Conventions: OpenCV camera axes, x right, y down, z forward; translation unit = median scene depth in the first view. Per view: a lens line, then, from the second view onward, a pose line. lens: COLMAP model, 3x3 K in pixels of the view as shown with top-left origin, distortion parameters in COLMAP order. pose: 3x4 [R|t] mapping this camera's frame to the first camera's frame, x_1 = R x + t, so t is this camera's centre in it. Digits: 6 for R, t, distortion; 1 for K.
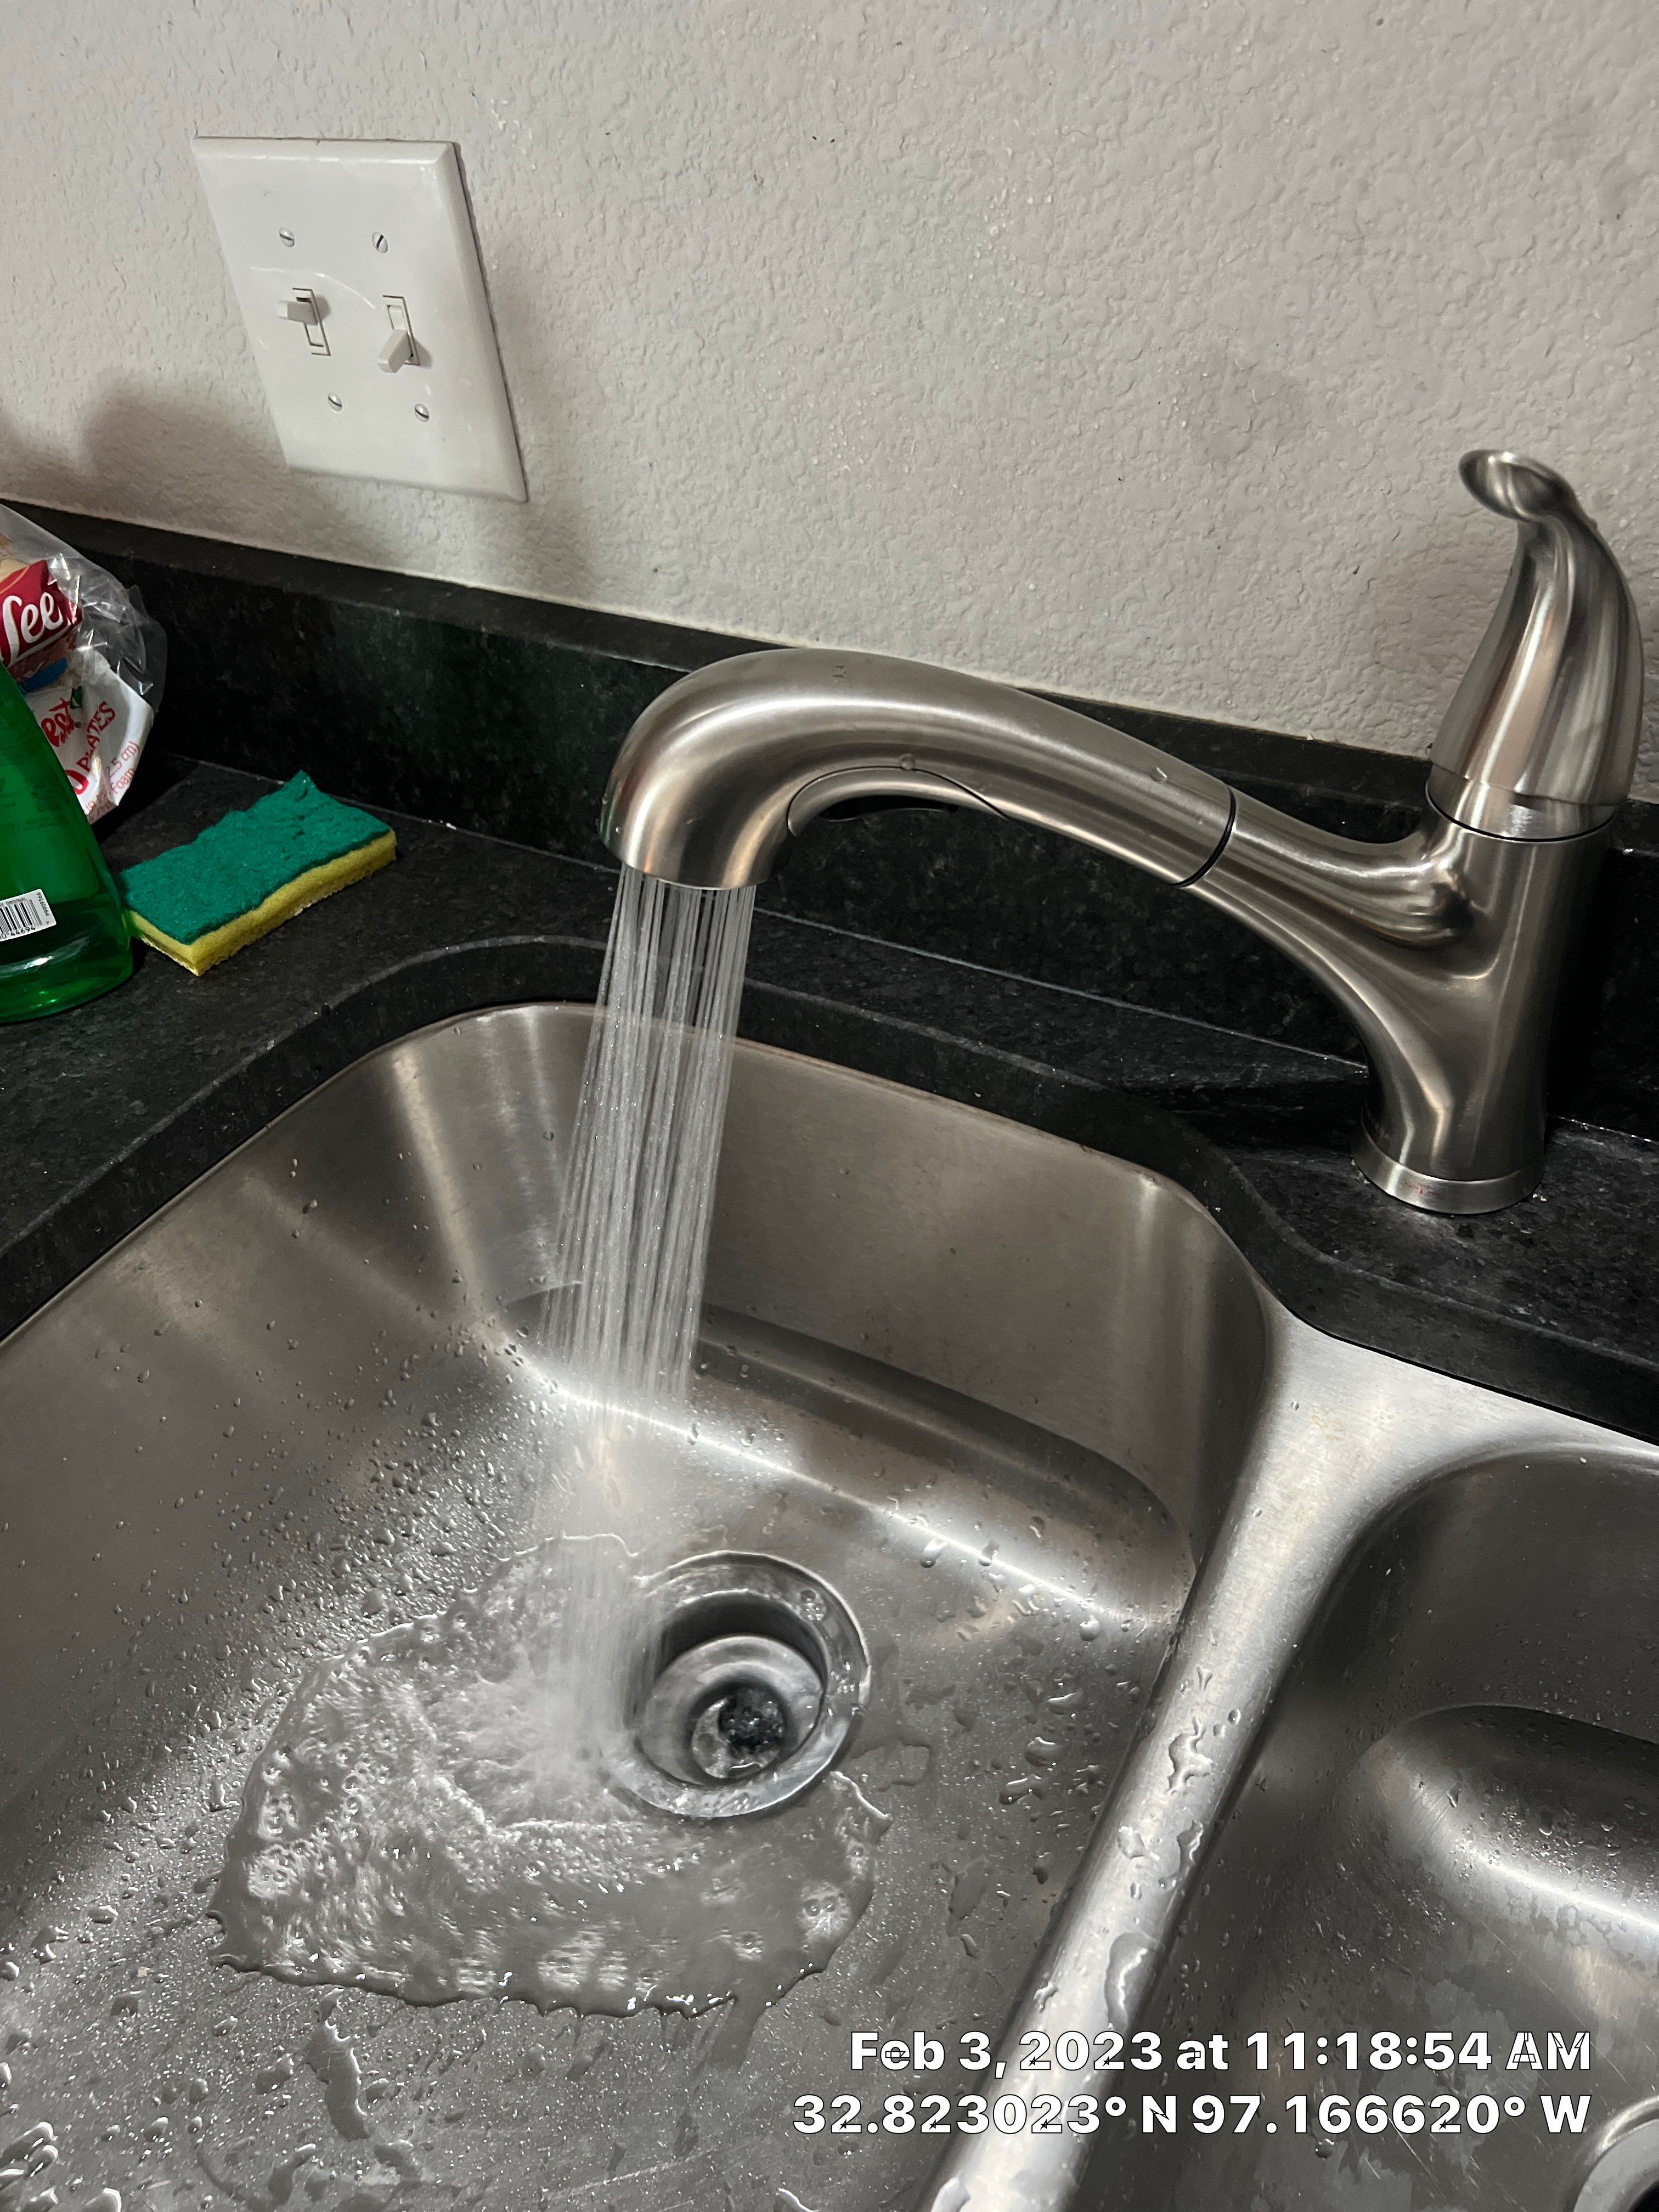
lens RADIAL K [[1650.0, 0, 839.6], [0, 1650.0, 1100.0], [0, 0, 1]] dist [0.030495, -0.044113]
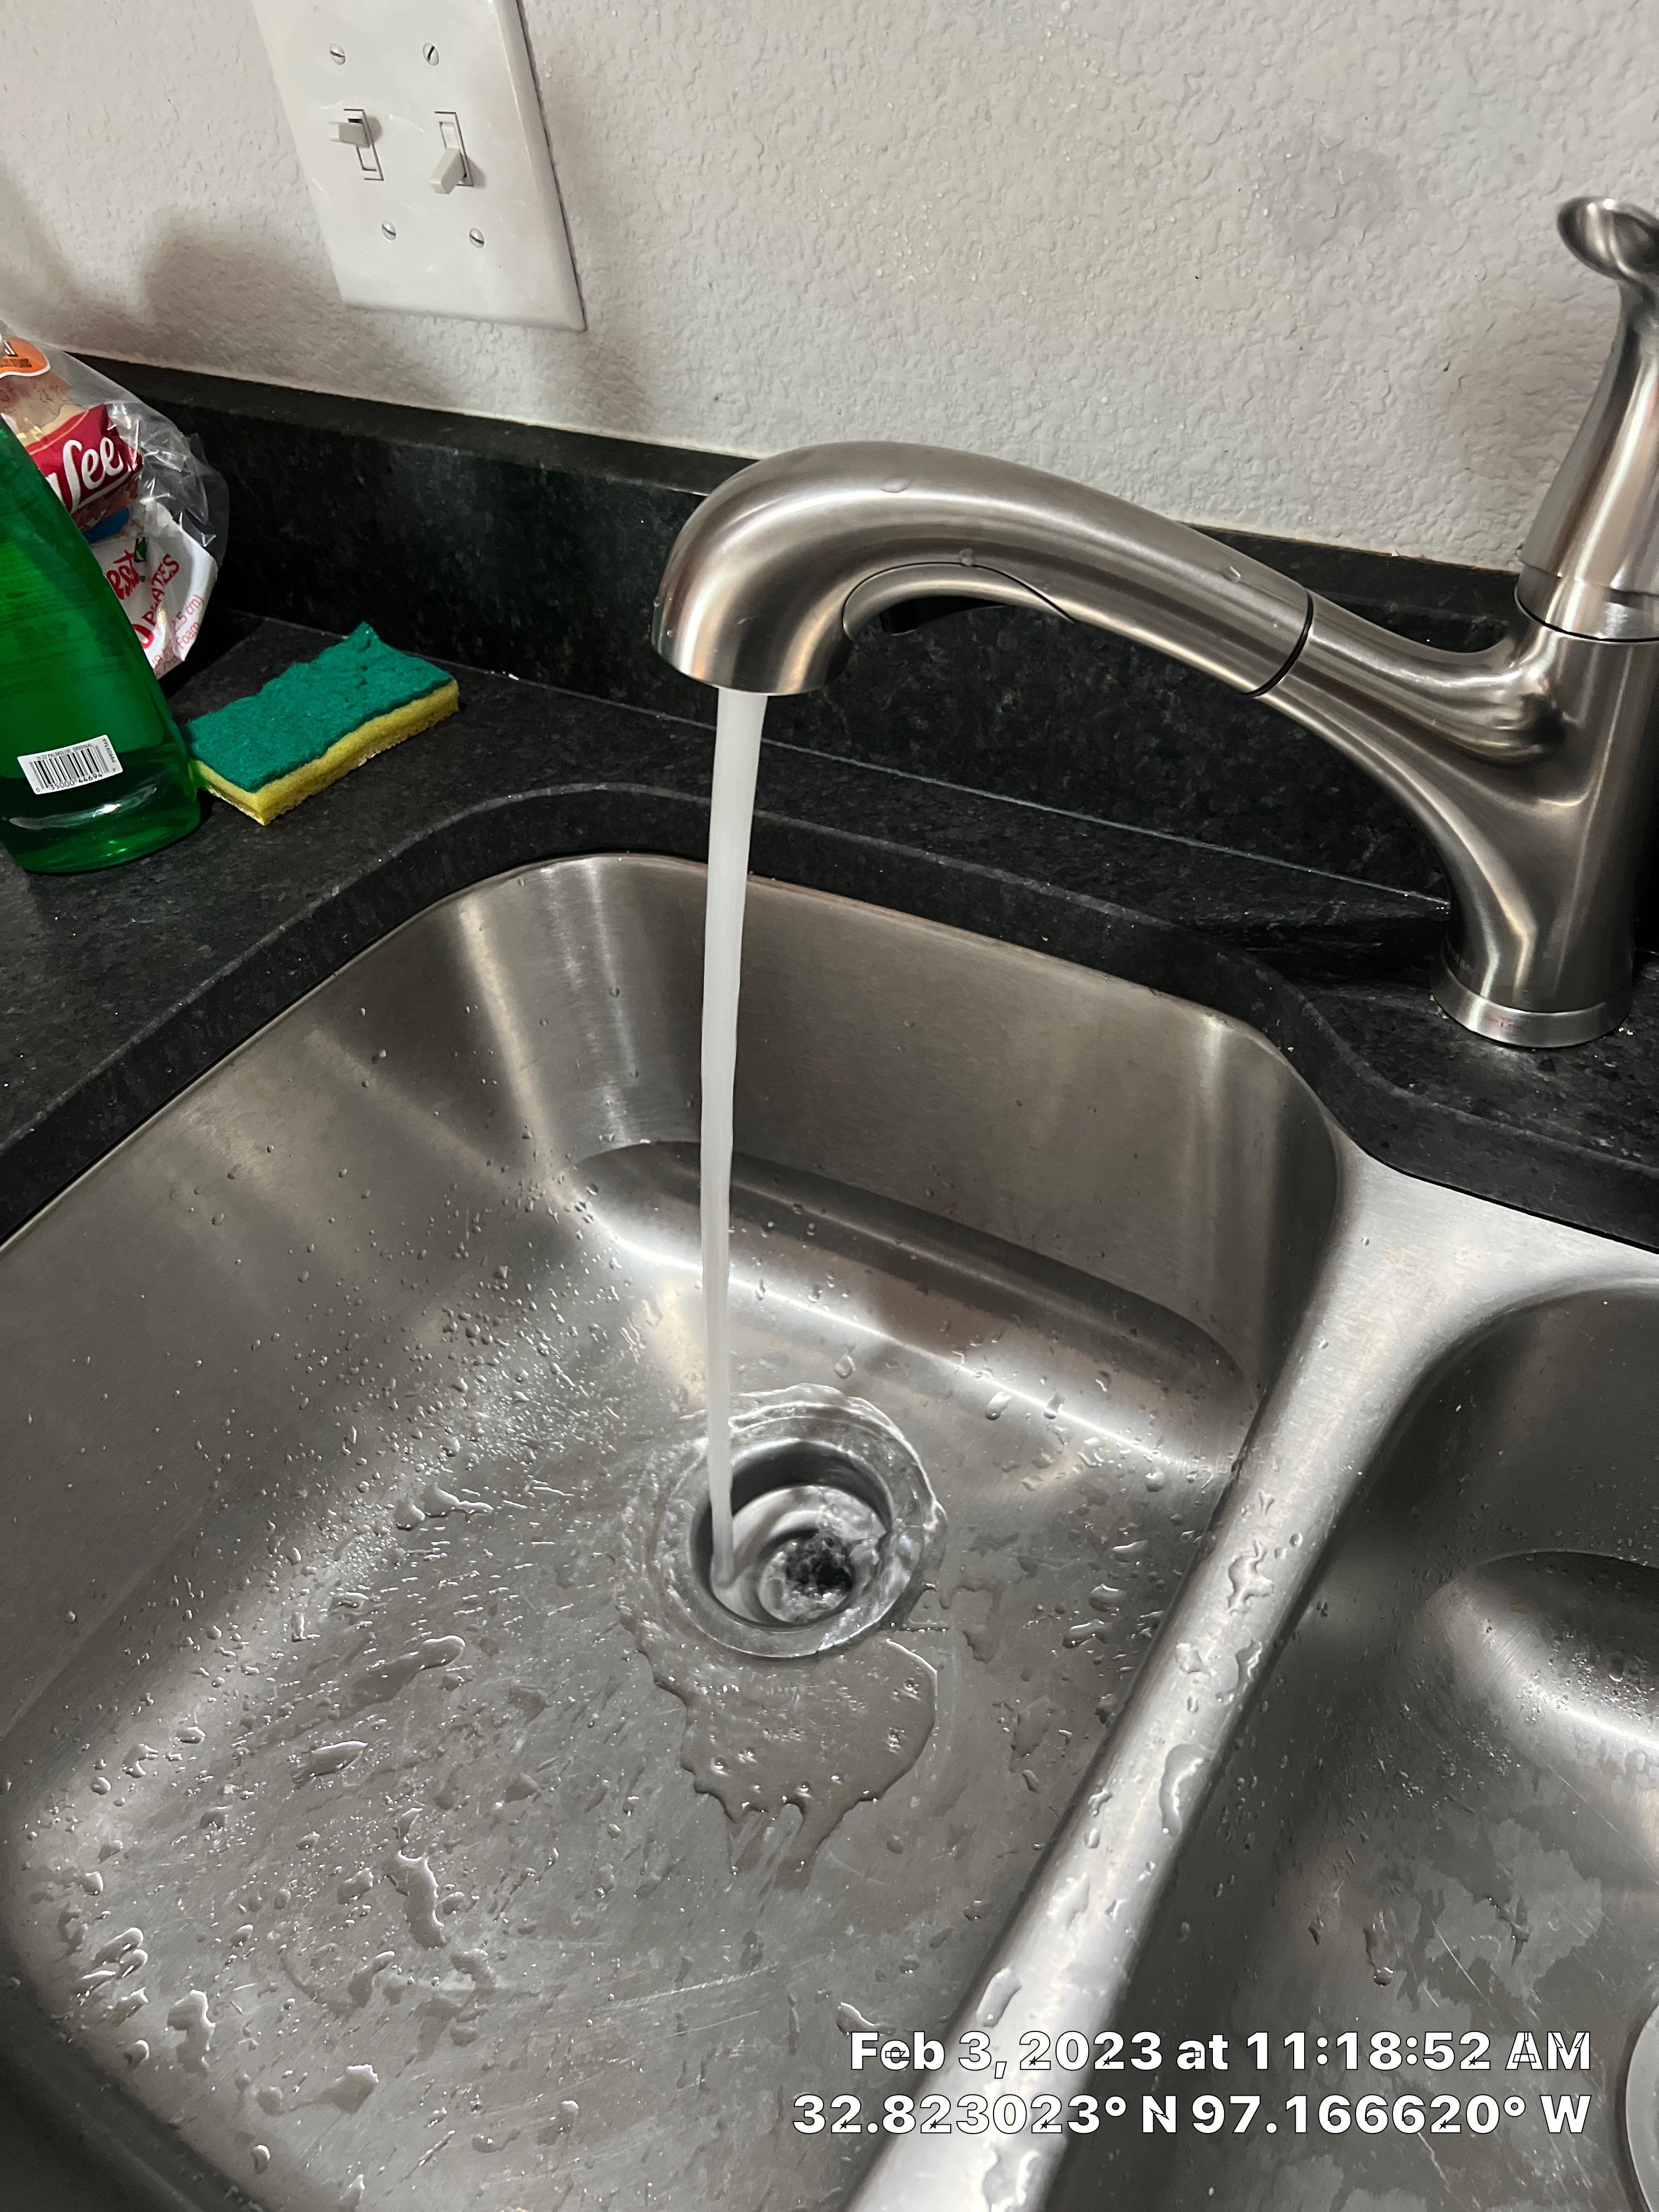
lens RADIAL K [[1650.0, 0, 839.6], [0, 1650.0, 1100.0], [0, 0, 1]] dist [0.030495, -0.044113]
pose [[0.998876, 0.002188, -0.047351, 0.009203], [0.000521, 0.998367, 0.057117, 0.040435], [0.047399, -0.057078, 0.997244, 0.011255]]
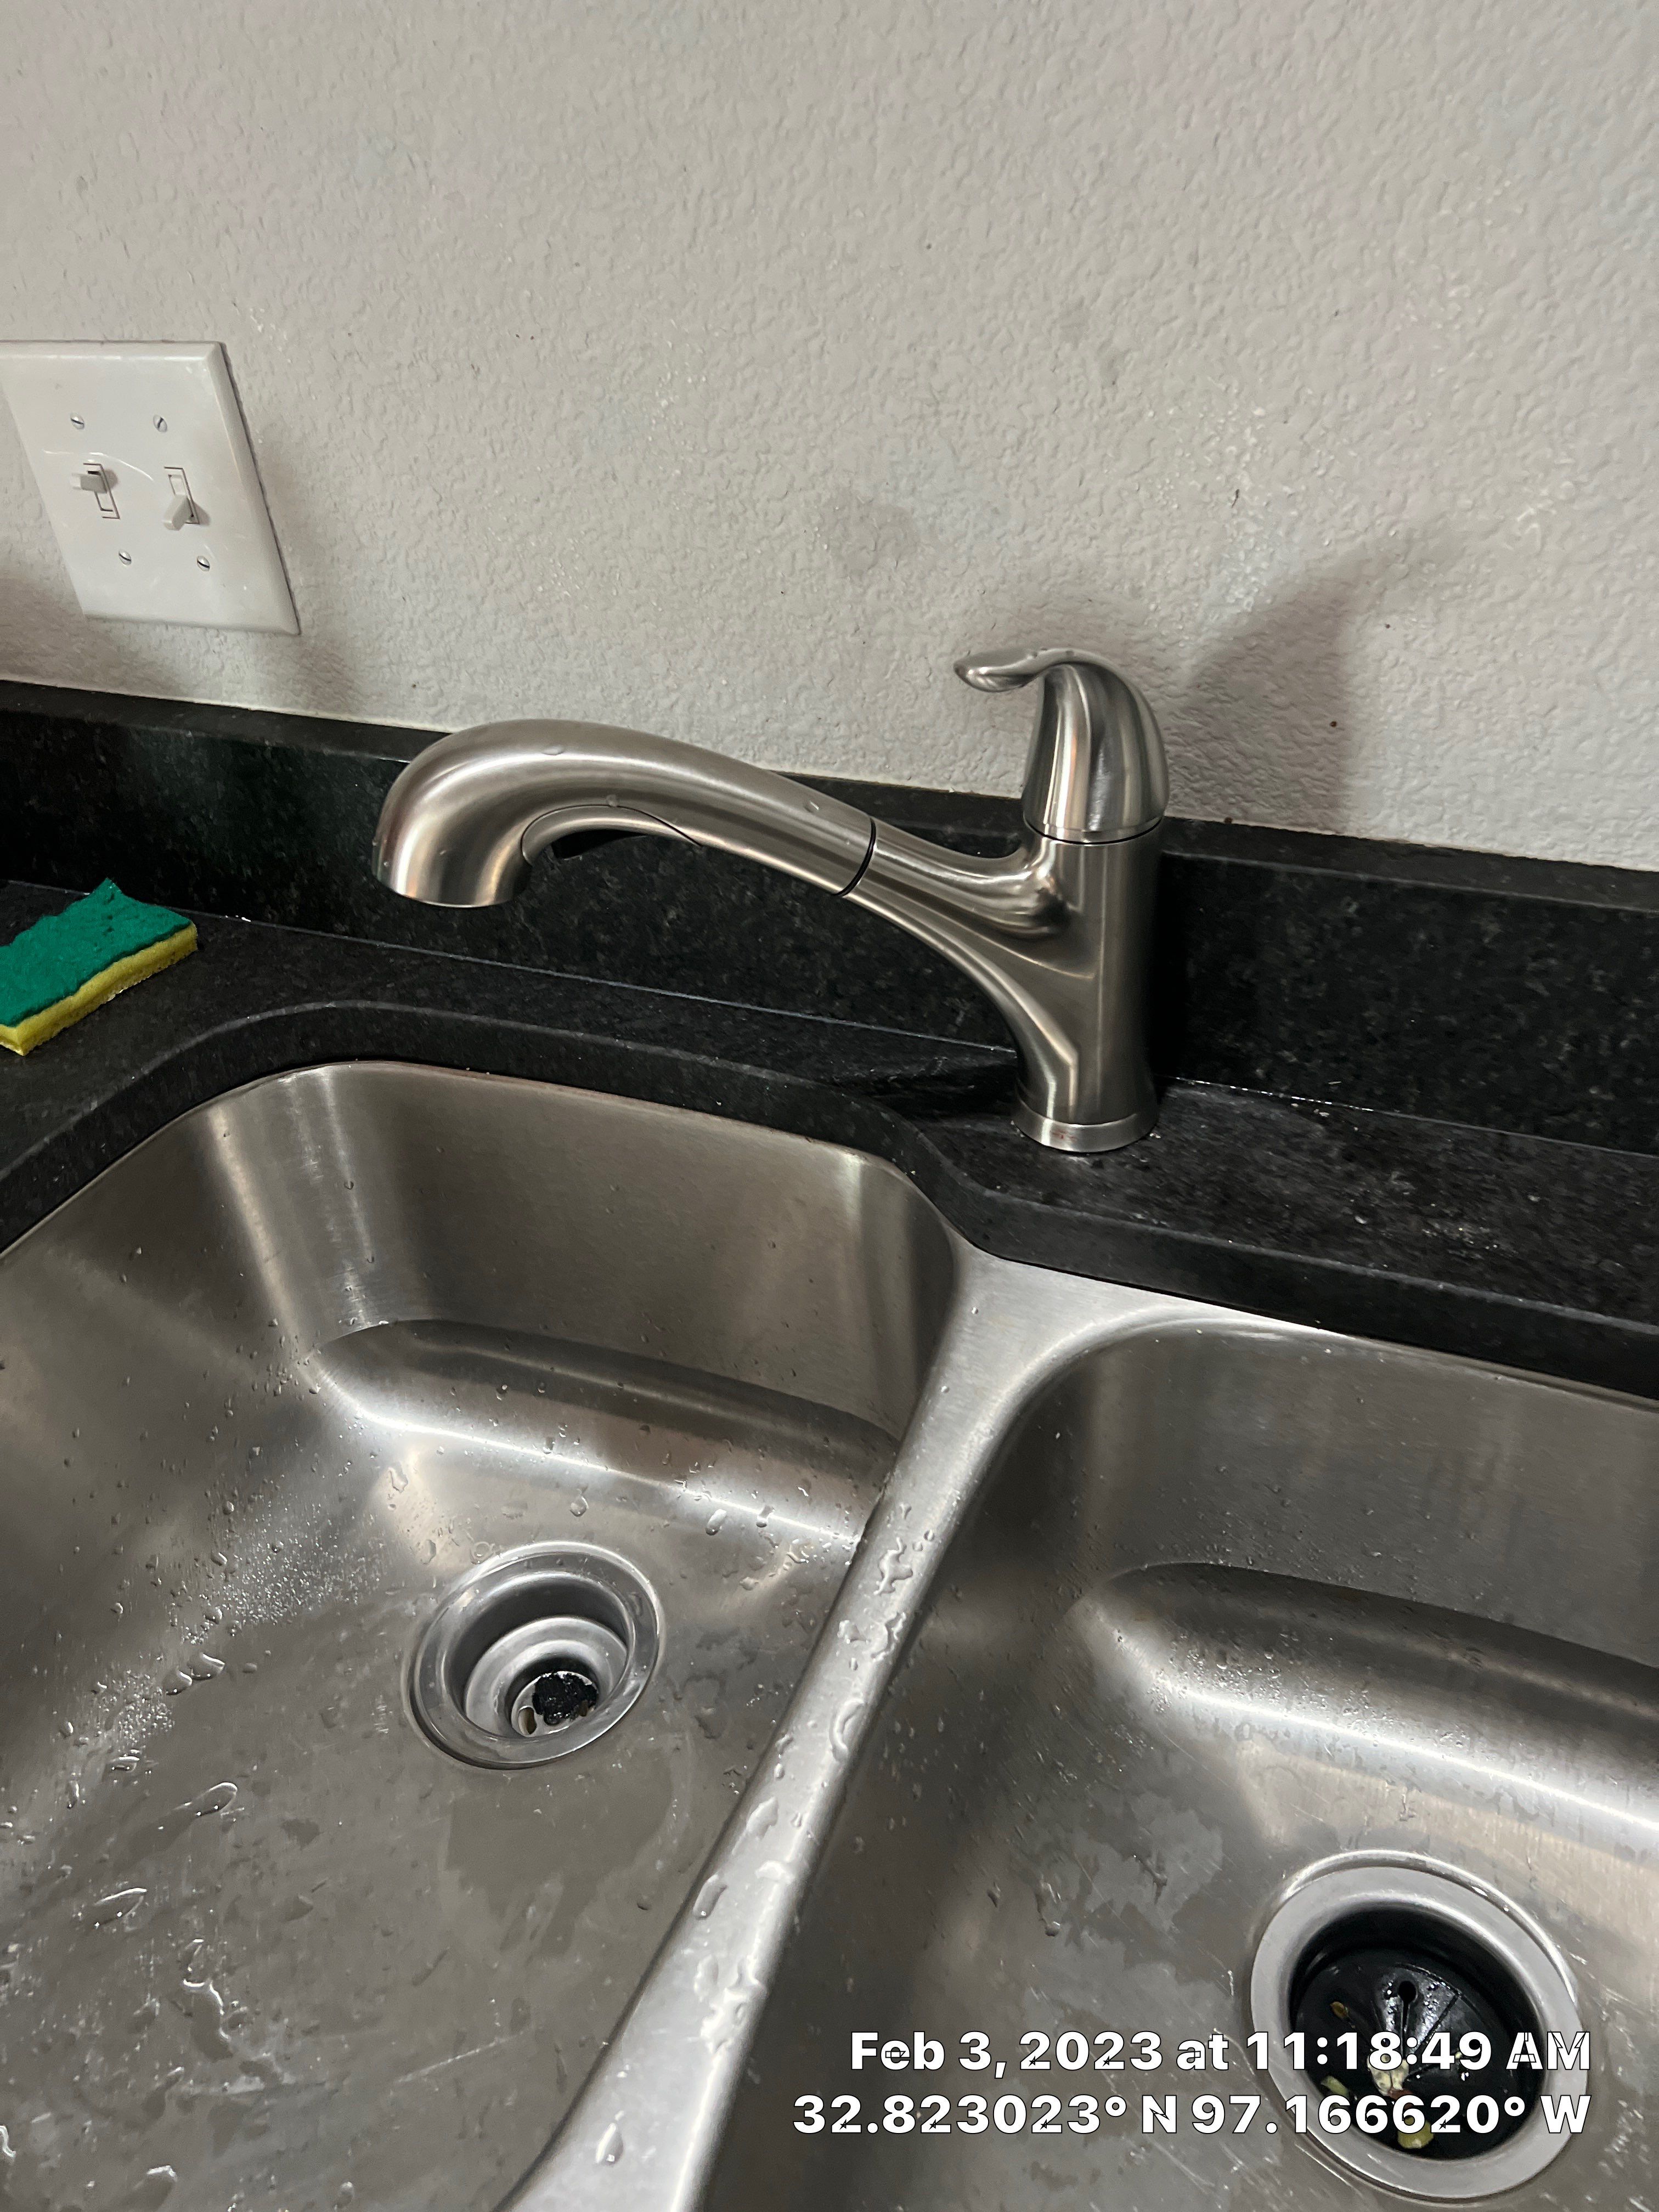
lens RADIAL K [[1643.6, 0, 825.0], [0, 1643.6, 1116.5], [0, 0, 1]] dist [0.029761, -0.037186]
pose [[0.991760, -0.069475, 0.107633, 0.036300], [0.077325, 0.994506, -0.070555, 0.104955], [-0.102140, 0.078296, 0.991684, -0.200123]]
